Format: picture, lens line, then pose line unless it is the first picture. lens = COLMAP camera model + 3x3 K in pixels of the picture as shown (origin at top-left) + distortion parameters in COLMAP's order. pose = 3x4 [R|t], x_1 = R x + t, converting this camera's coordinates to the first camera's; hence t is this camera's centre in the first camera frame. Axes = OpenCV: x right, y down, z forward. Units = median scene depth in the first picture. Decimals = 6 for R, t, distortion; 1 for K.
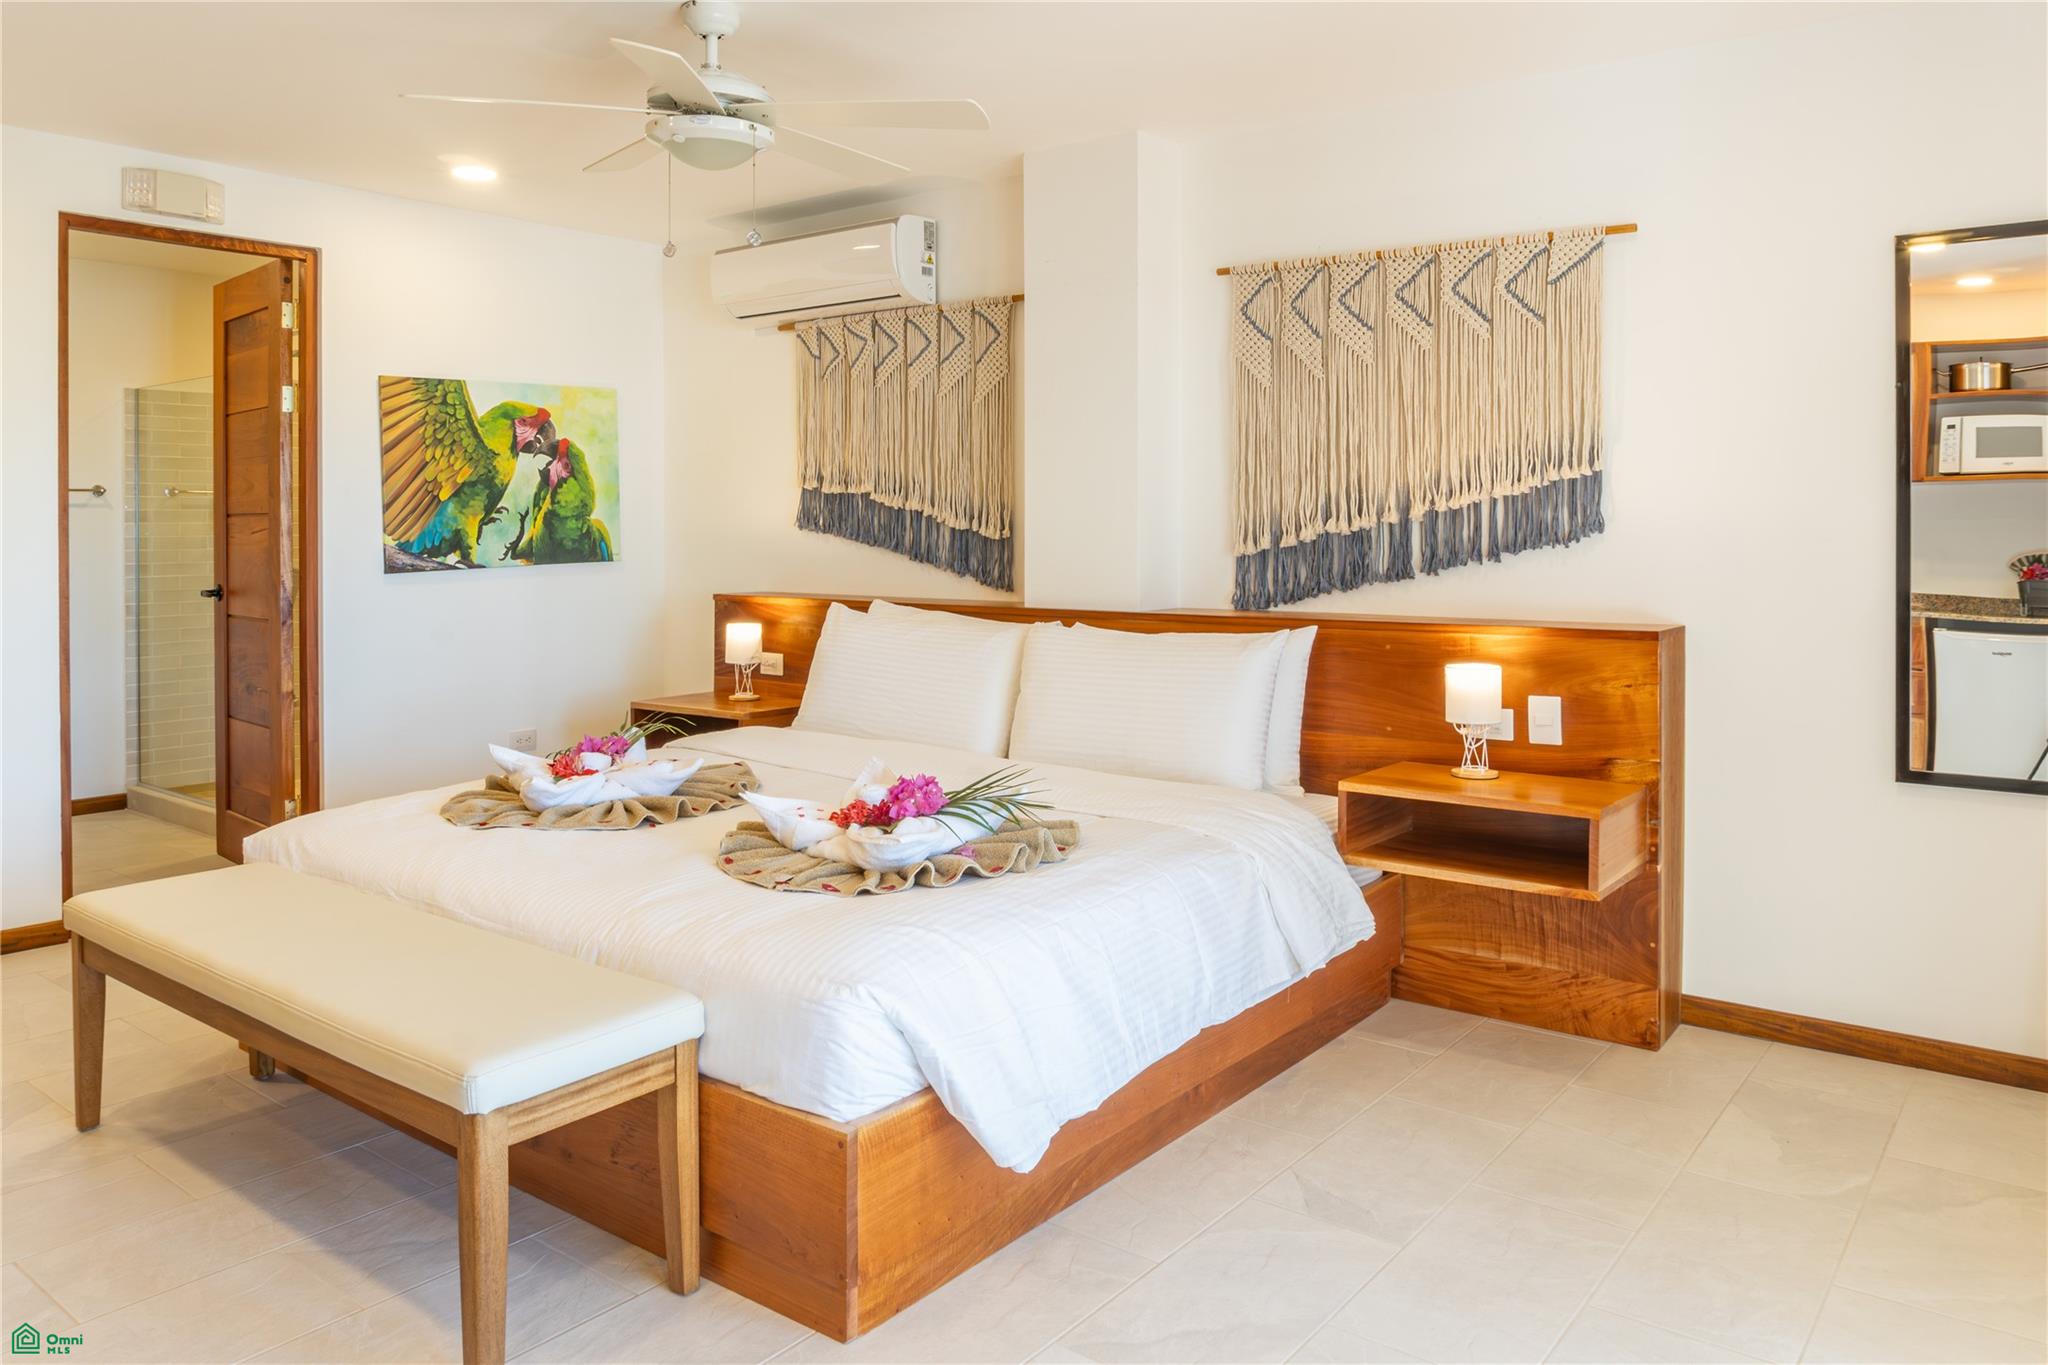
lens RADIAL K [[1456.1, 0, 1024.0], [0, 1456.1, 682.5], [0, 0, 1]] dist [-0.003782, -0.002879]
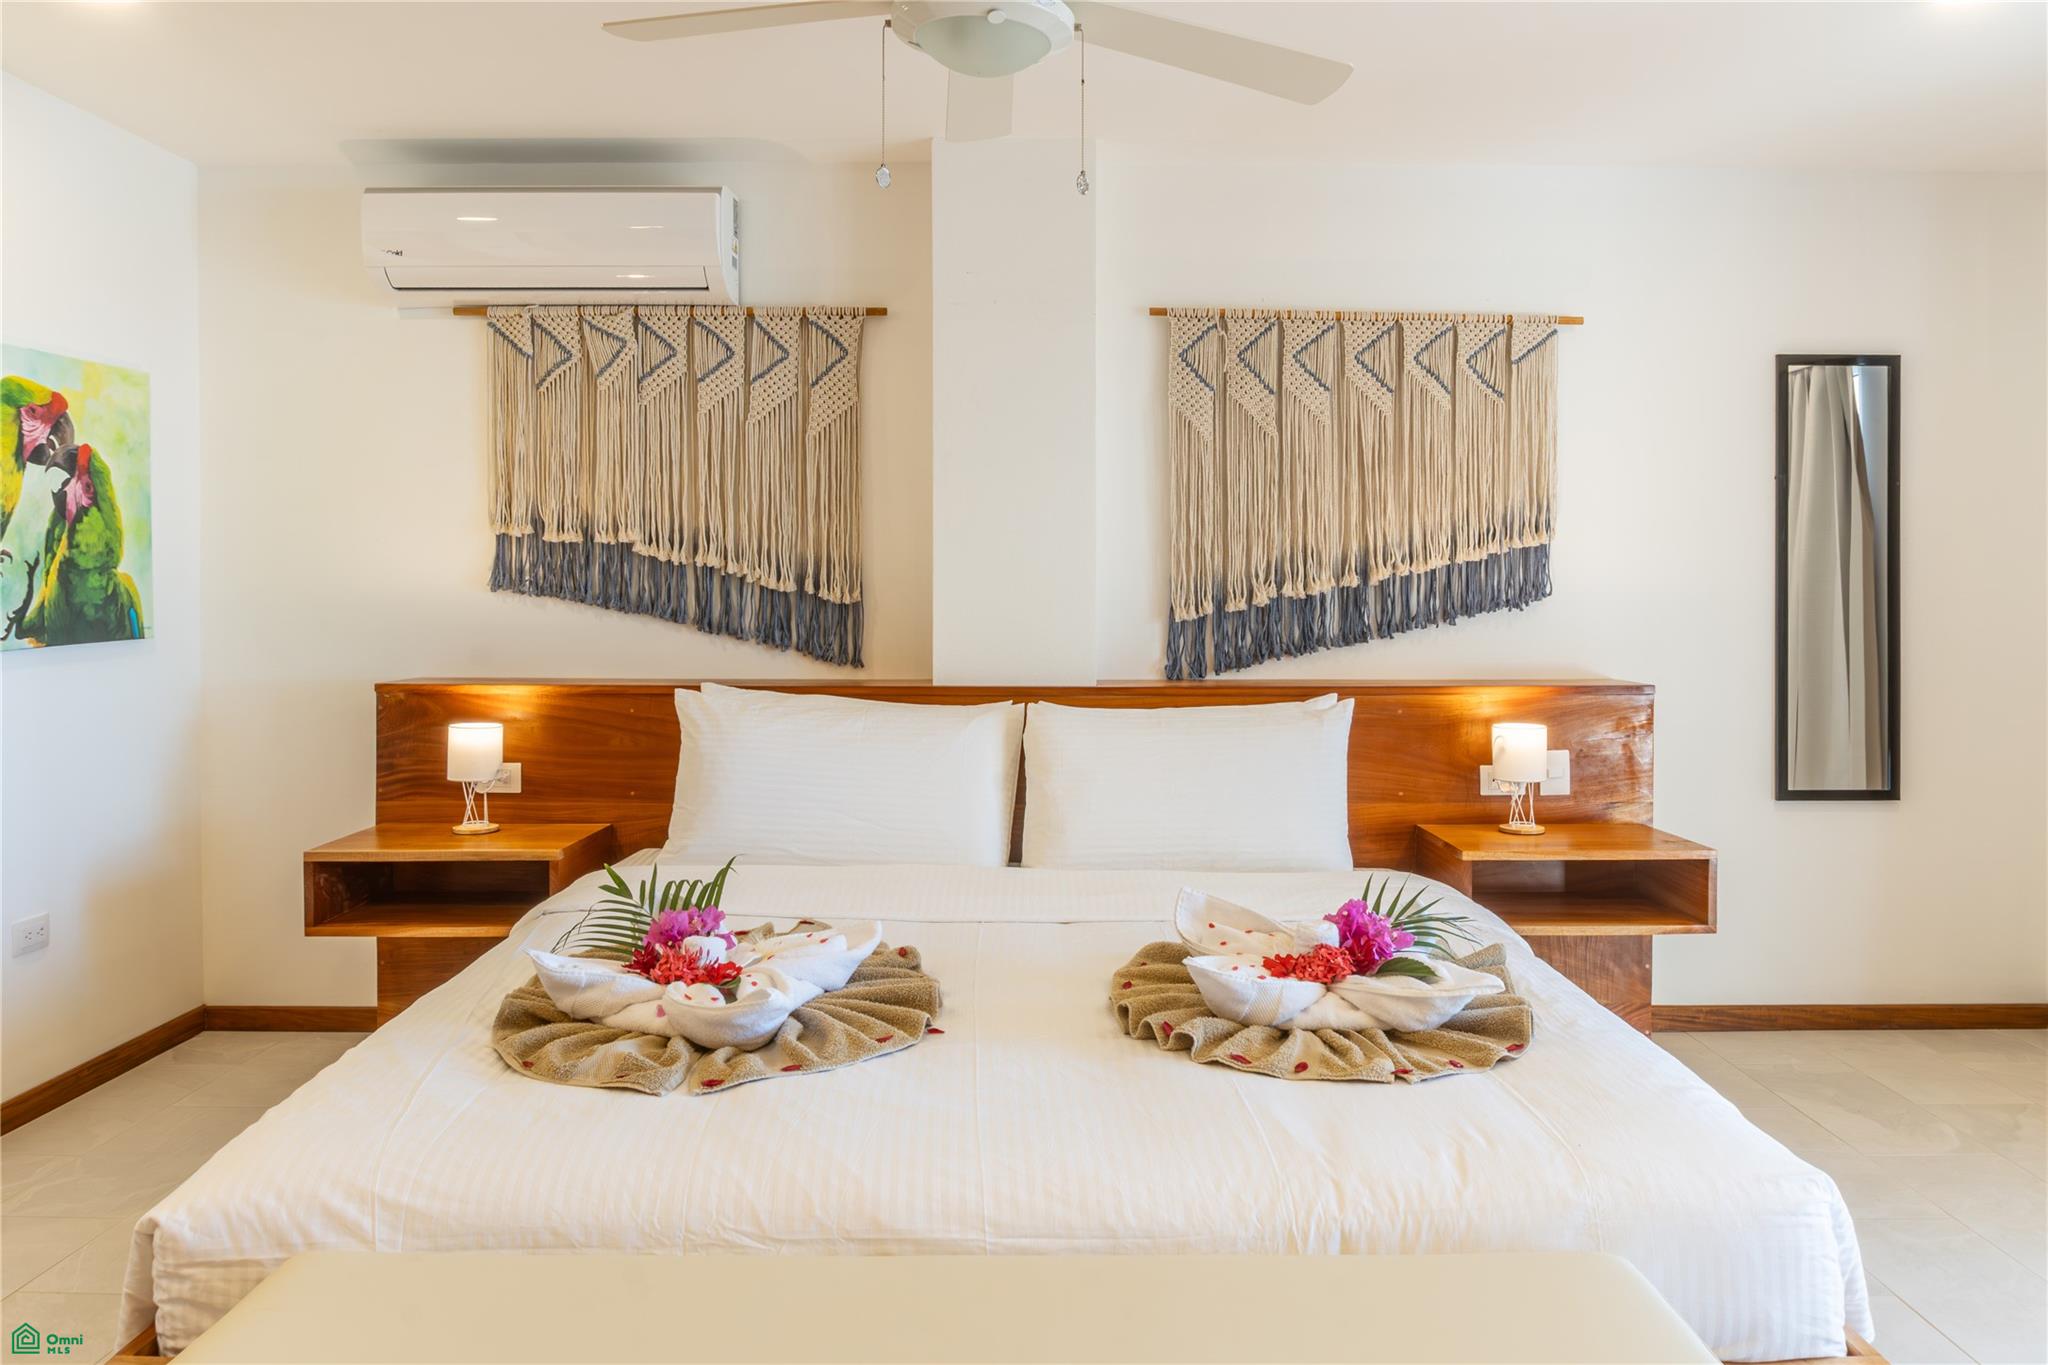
lens RADIAL K [[1393.4, 0, 920.6], [0, 1393.4, 729.2], [0, 0, 1]] dist [-0.010605, -0.004161]
pose [[0.784931, -0.056085, 0.617039, -0.470739], [0.061667, 0.998021, 0.012269, -0.035102], [-0.616507, 0.028421, 0.786837, 0.360193]]
